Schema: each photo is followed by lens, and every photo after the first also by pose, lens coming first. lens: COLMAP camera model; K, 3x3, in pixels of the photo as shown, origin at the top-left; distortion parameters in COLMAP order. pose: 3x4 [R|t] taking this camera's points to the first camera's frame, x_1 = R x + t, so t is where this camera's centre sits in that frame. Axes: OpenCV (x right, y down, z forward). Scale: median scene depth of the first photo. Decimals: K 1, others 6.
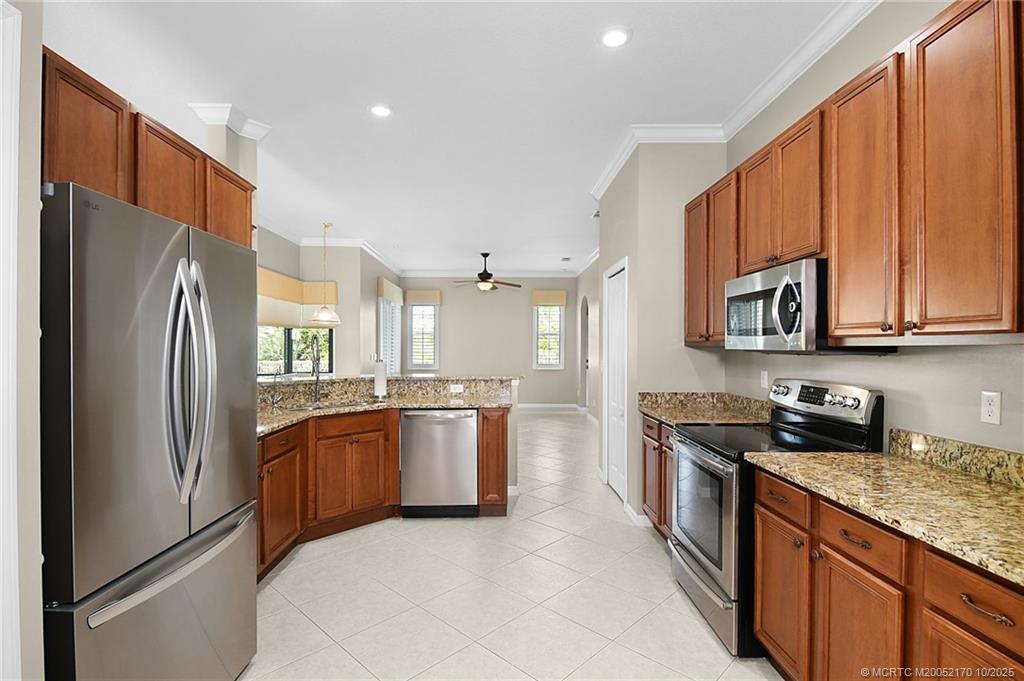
lens RADIAL K [[465.6, 0, 511.0], [0, 465.6, 344.6], [0, 0, 1]] dist [-0.000919, -0.002615]
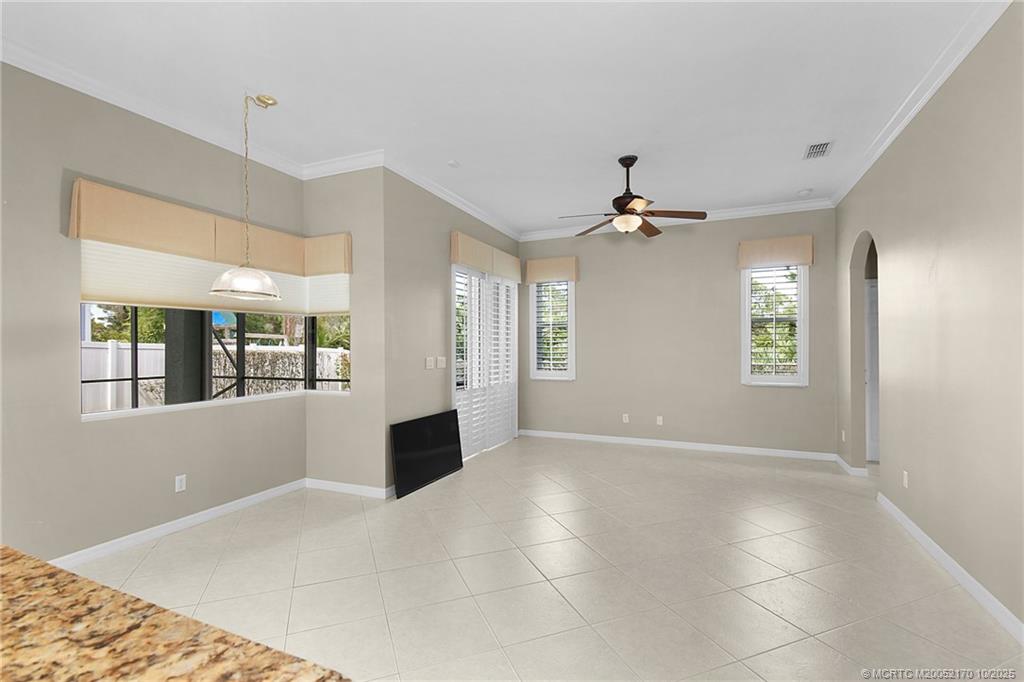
lens RADIAL K [[465.6, 0, 510.1], [0, 465.6, 346.2], [0, 0, 1]] dist [-0.000919, -0.002615]
pose [[0.901769, -0.005464, -0.432184, 0.046463], [0.004565, 0.999985, -0.003117, 0.007264], [0.432194, 0.000837, 0.901780, 0.490052]]
